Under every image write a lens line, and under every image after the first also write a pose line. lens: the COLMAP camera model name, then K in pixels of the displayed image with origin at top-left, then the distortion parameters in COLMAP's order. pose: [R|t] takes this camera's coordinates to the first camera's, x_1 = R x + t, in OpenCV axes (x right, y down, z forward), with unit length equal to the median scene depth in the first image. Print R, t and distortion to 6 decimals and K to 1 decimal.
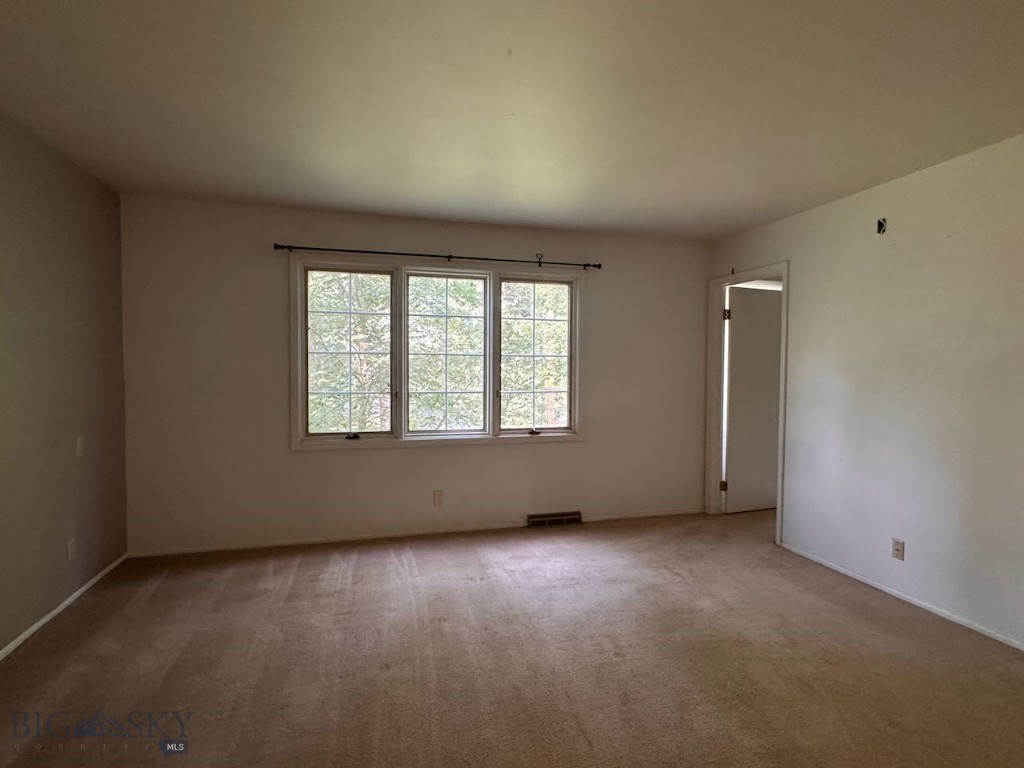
lens RADIAL K [[516.4, 0, 513.1], [0, 516.4, 385.7], [0, 0, 1]] dist [-0.001193, -0.000309]
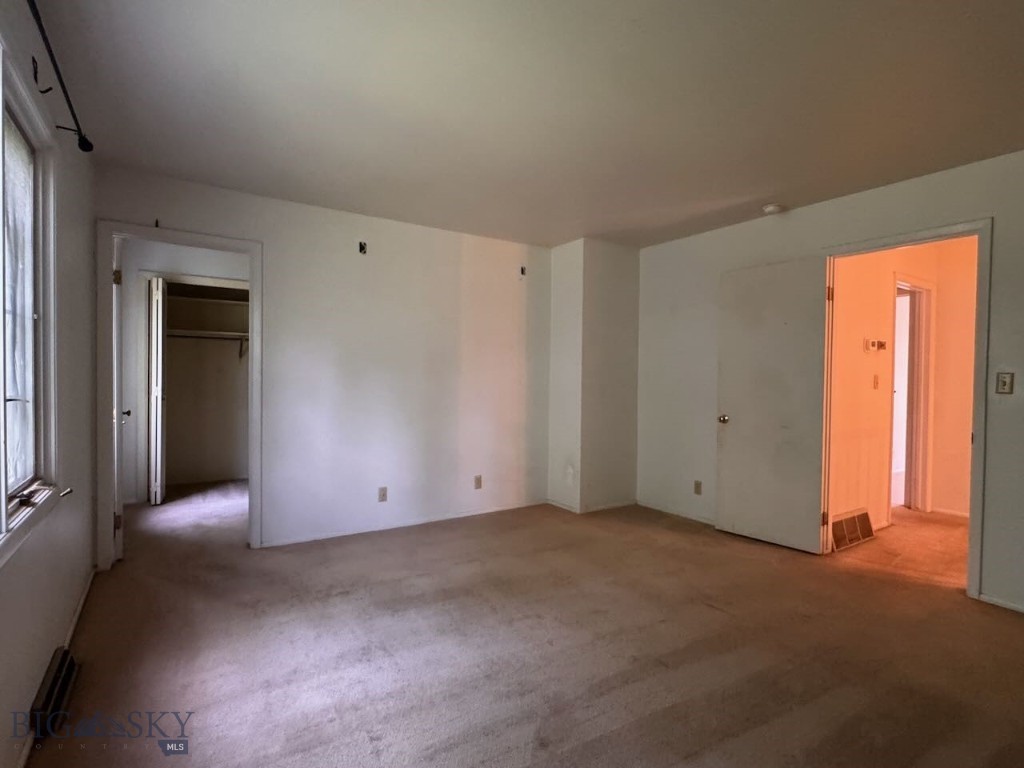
lens RADIAL K [[516.4, 0, 512.6], [0, 516.4, 384.6], [0, 0, 1]] dist [-0.001193, -0.000309]
pose [[-0.297800, -0.023646, 0.954335, -0.610498], [0.018391, 0.999366, 0.030500, -0.005202], [-0.954451, 0.026634, -0.297177, 1.027043]]
